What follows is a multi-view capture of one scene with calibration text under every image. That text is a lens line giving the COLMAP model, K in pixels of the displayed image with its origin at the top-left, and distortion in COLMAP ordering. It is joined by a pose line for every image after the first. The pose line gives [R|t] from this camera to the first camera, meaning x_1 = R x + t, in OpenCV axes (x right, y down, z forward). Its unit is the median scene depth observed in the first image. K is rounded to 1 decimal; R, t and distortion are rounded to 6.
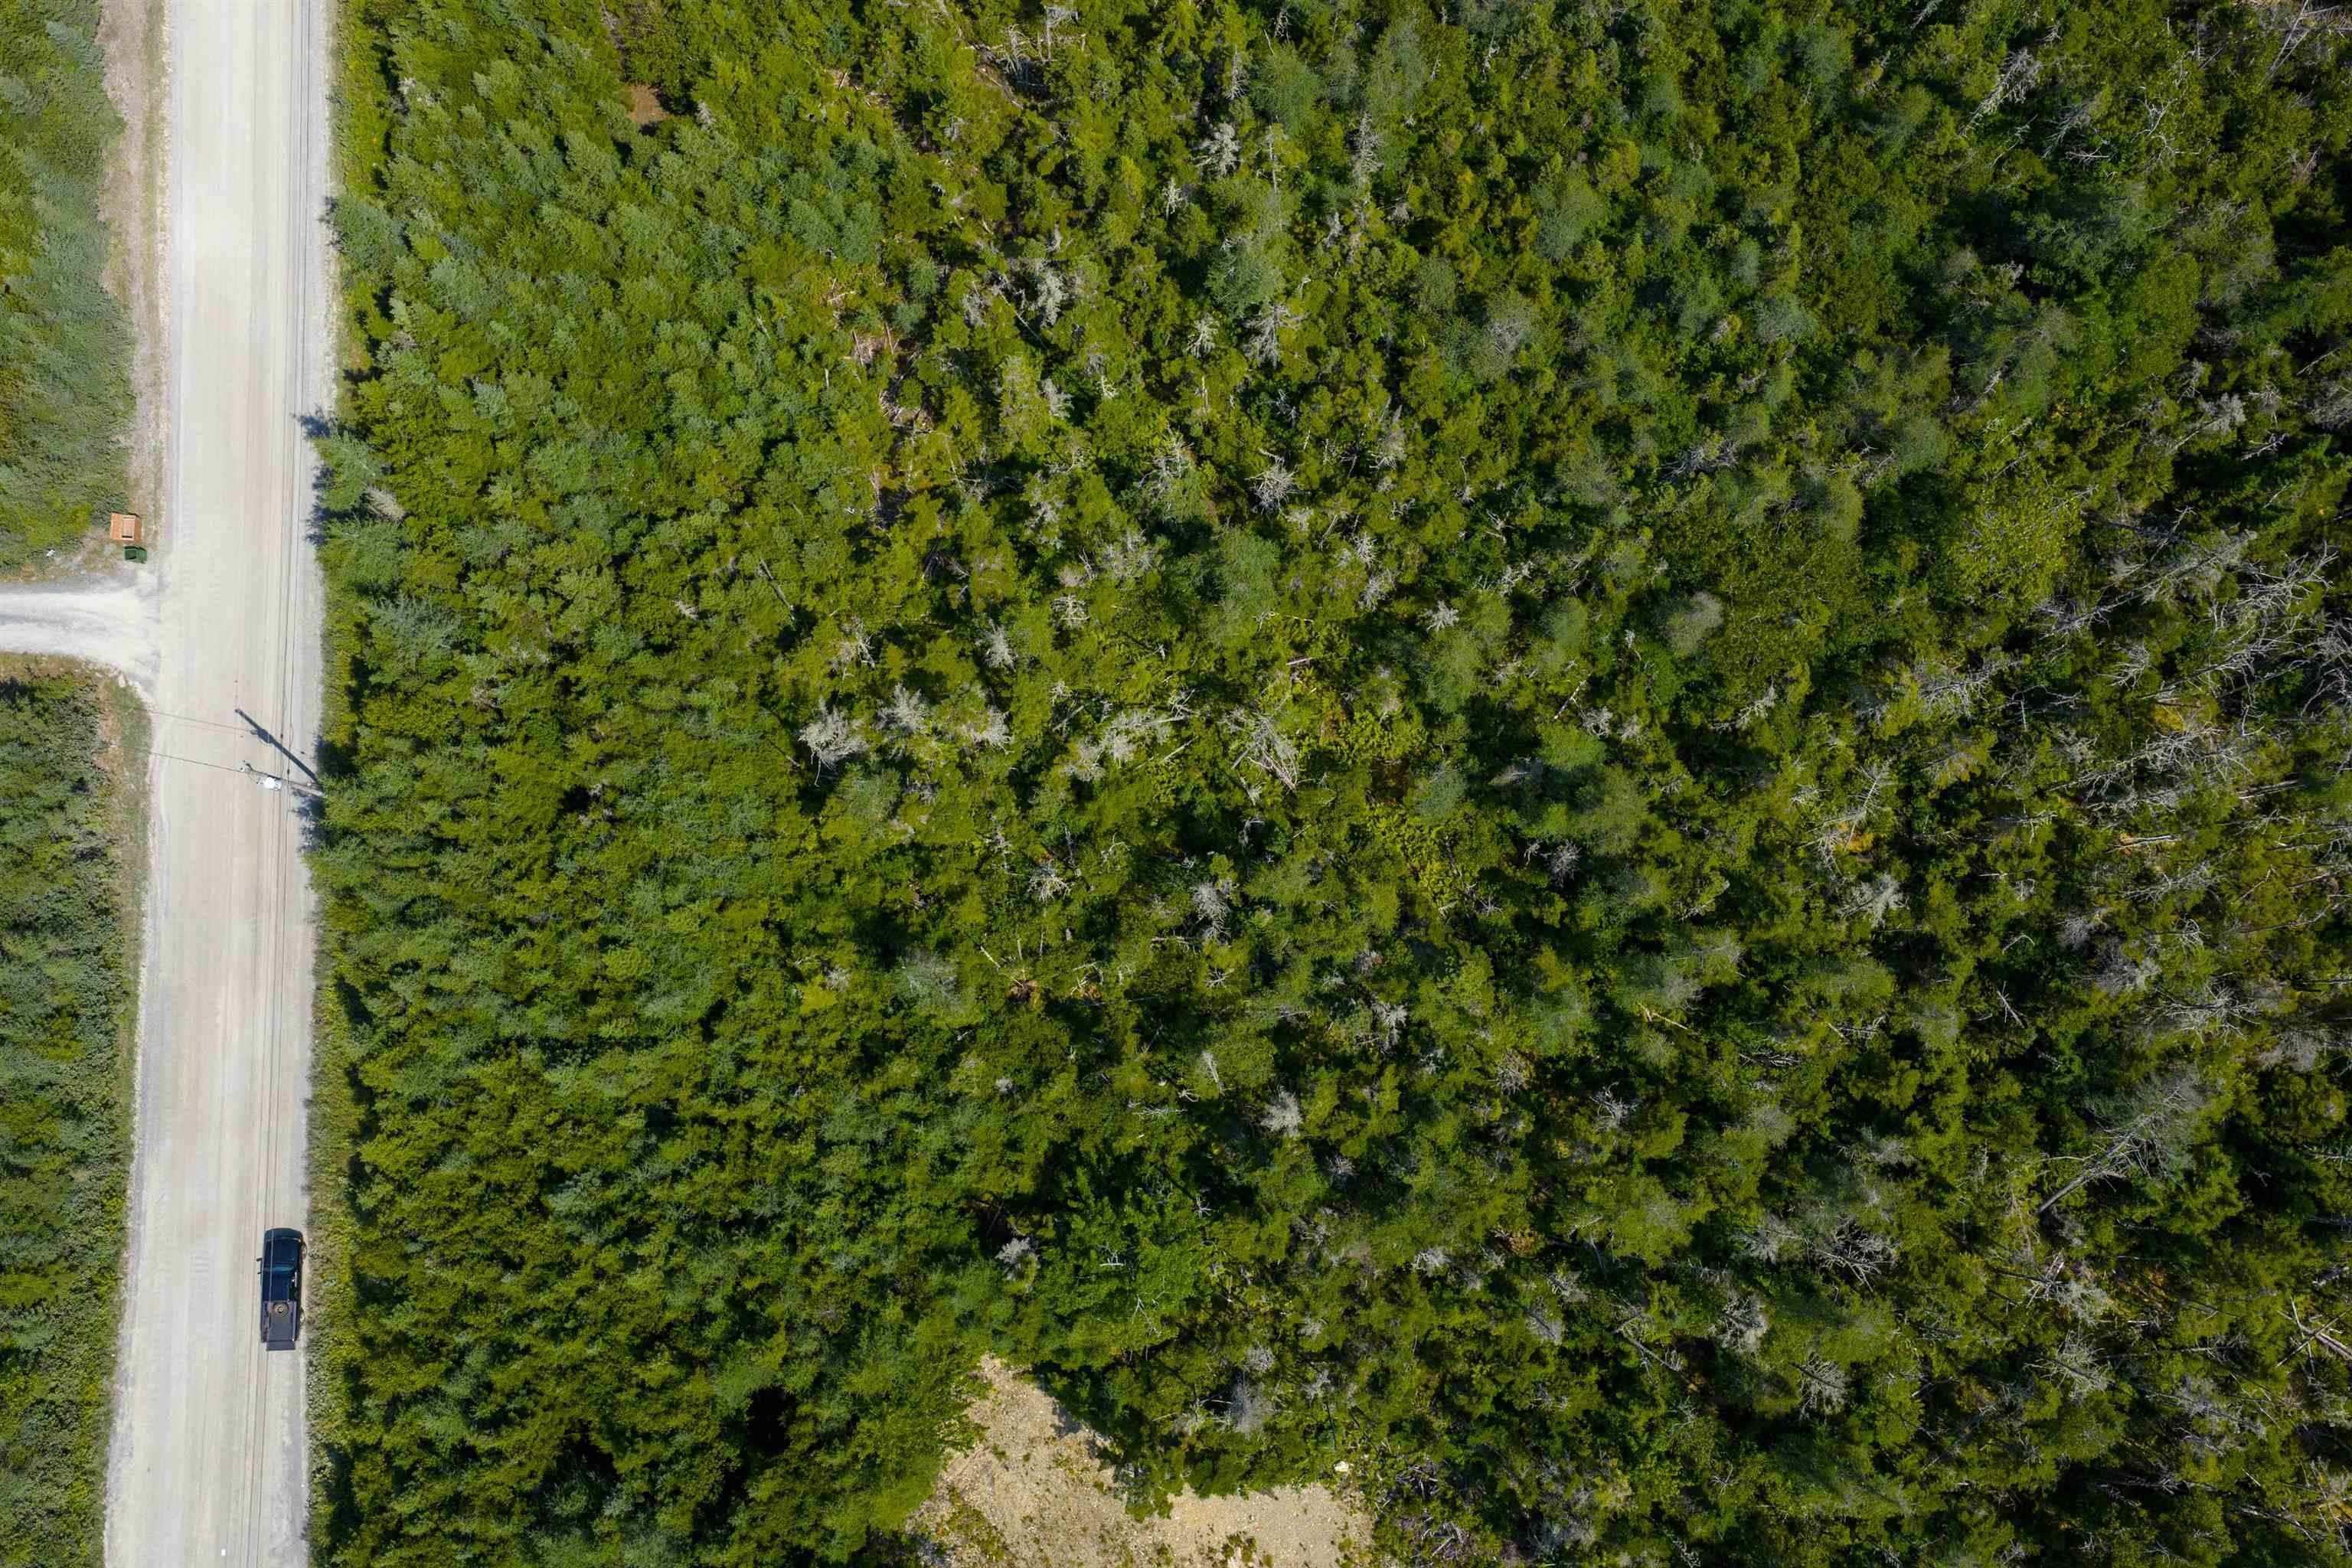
lens RADIAL K [[1941.4, 0, 1176.0], [0, 1941.4, 784.0], [0, 0, 1]] dist [0.022443, -0.039487]
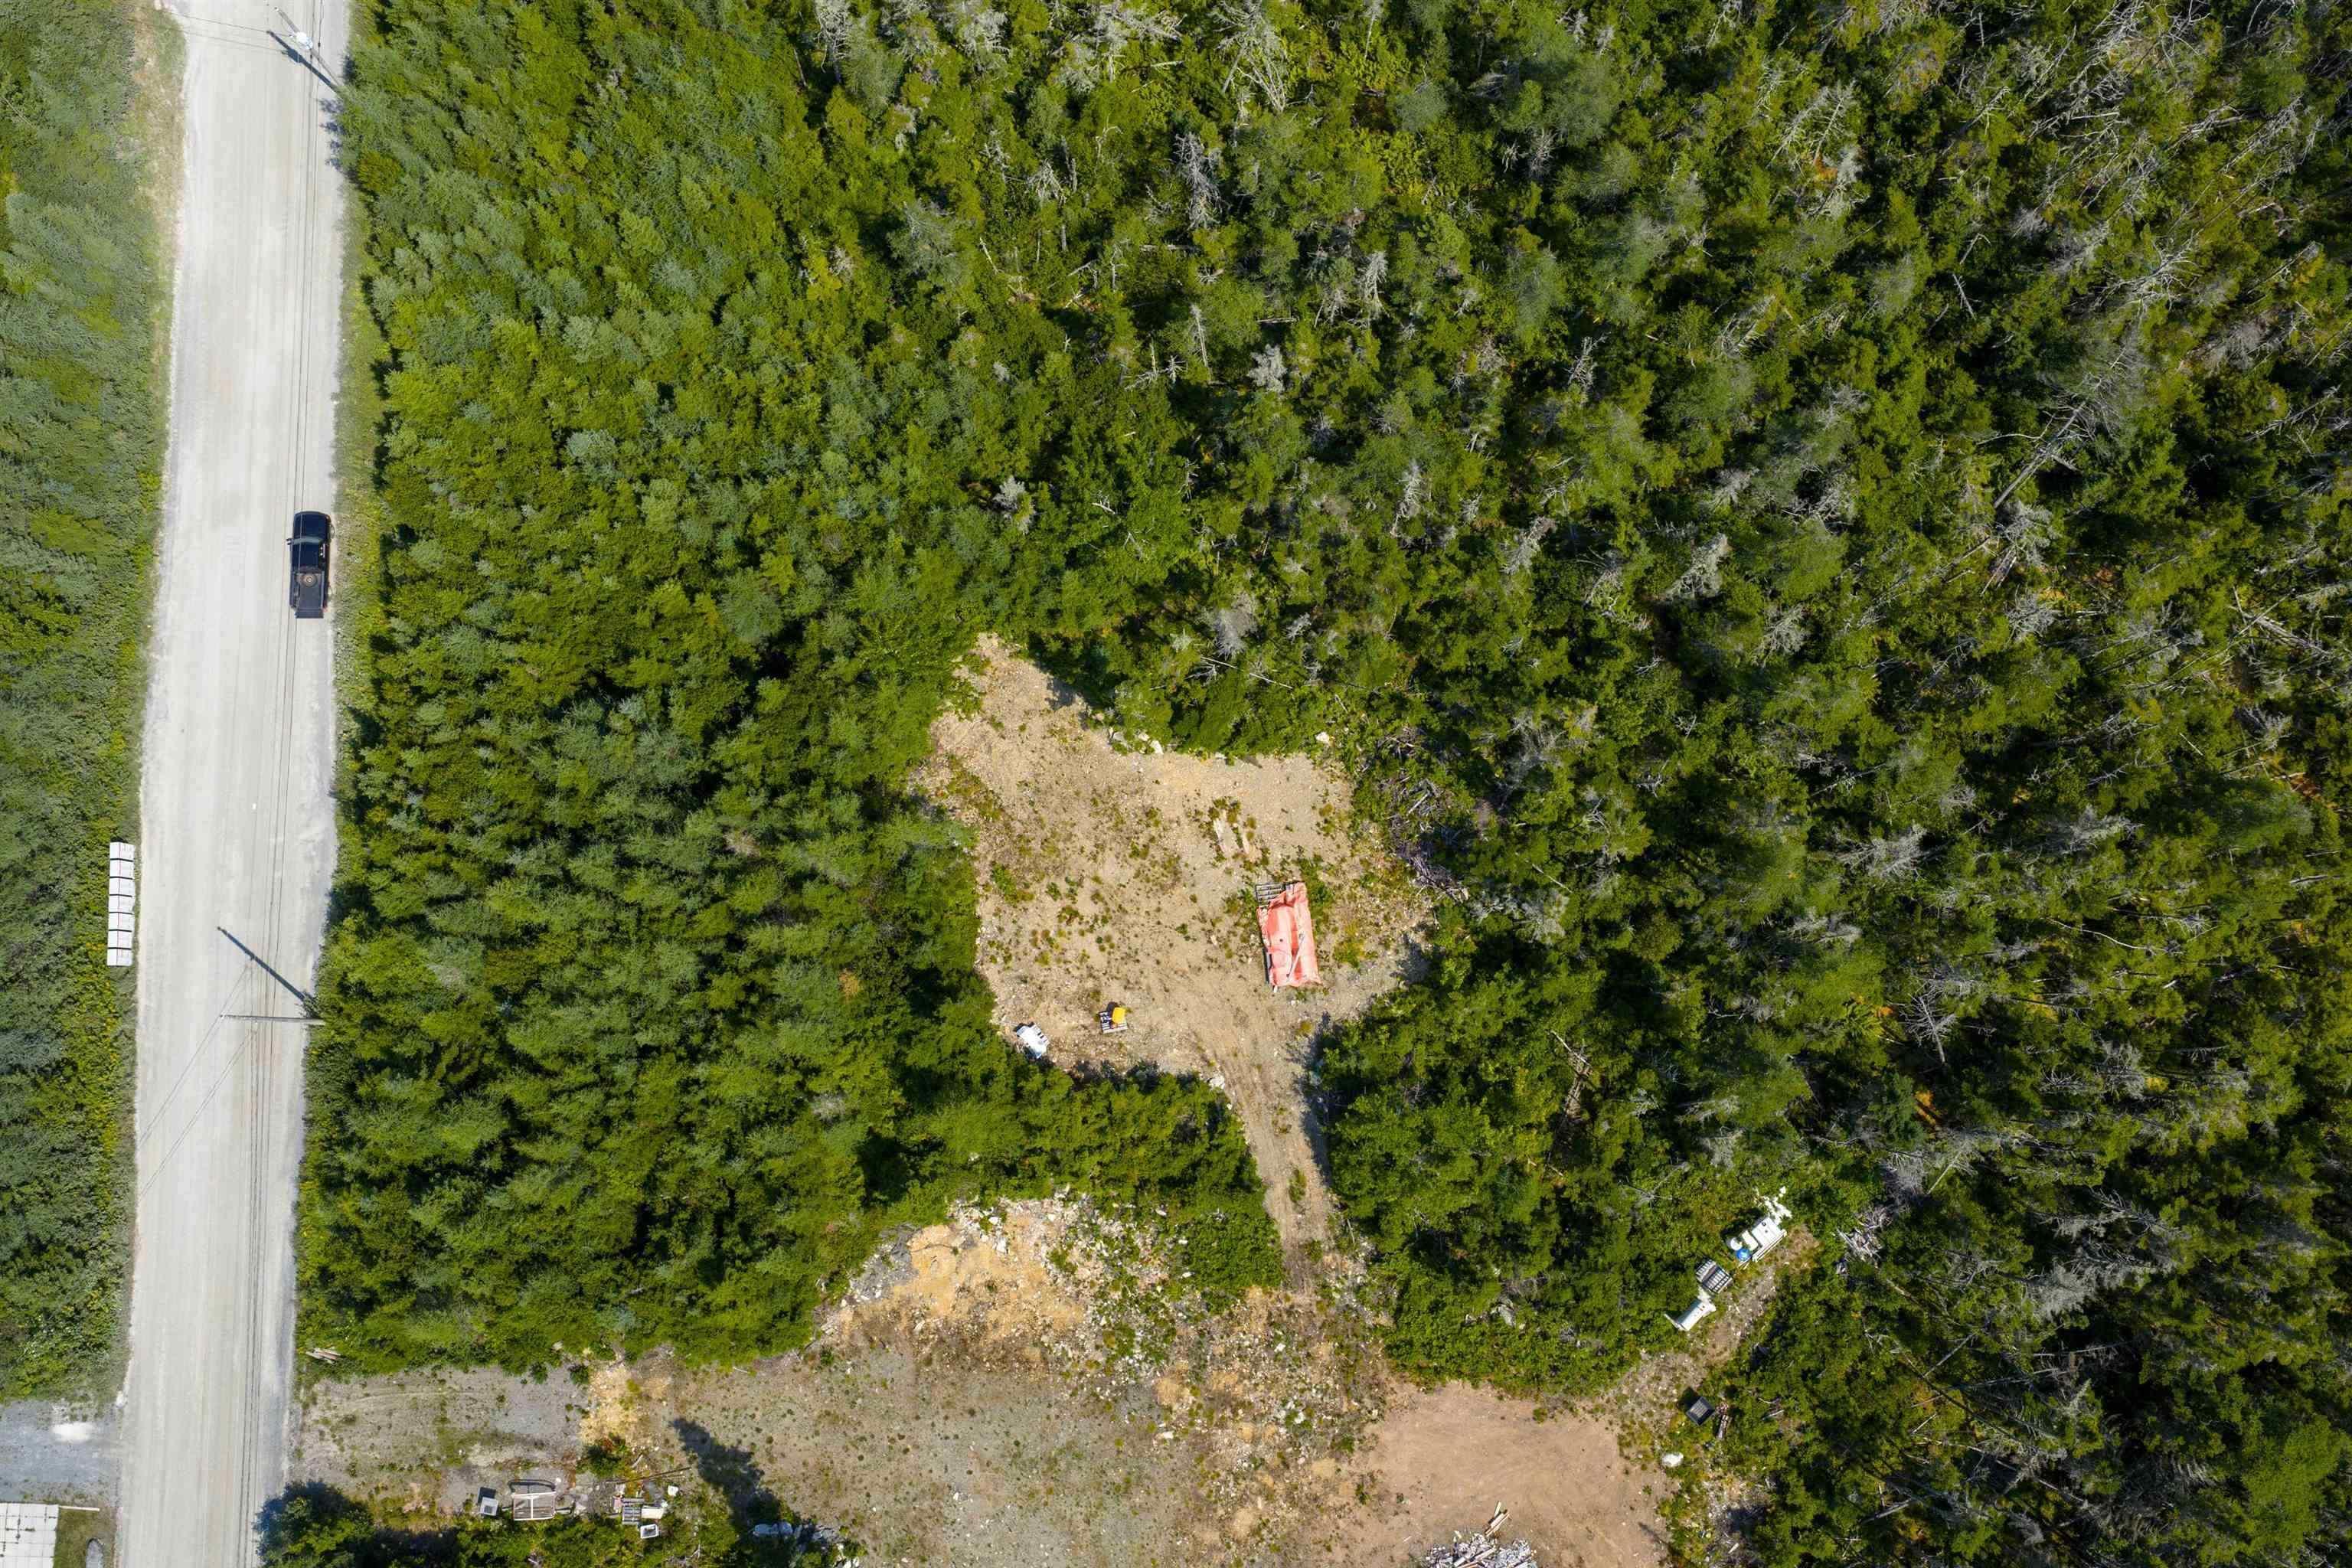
lens RADIAL K [[1941.4, 0, 1176.0], [0, 1941.4, 784.0], [0, 0, 1]] dist [0.022443, -0.039487]
pose [[0.999987, 0.005064, -0.001019, 0.007300], [-0.005057, 0.999965, 0.006620, 0.369605], [0.001052, -0.006615, 0.999978, -0.046202]]
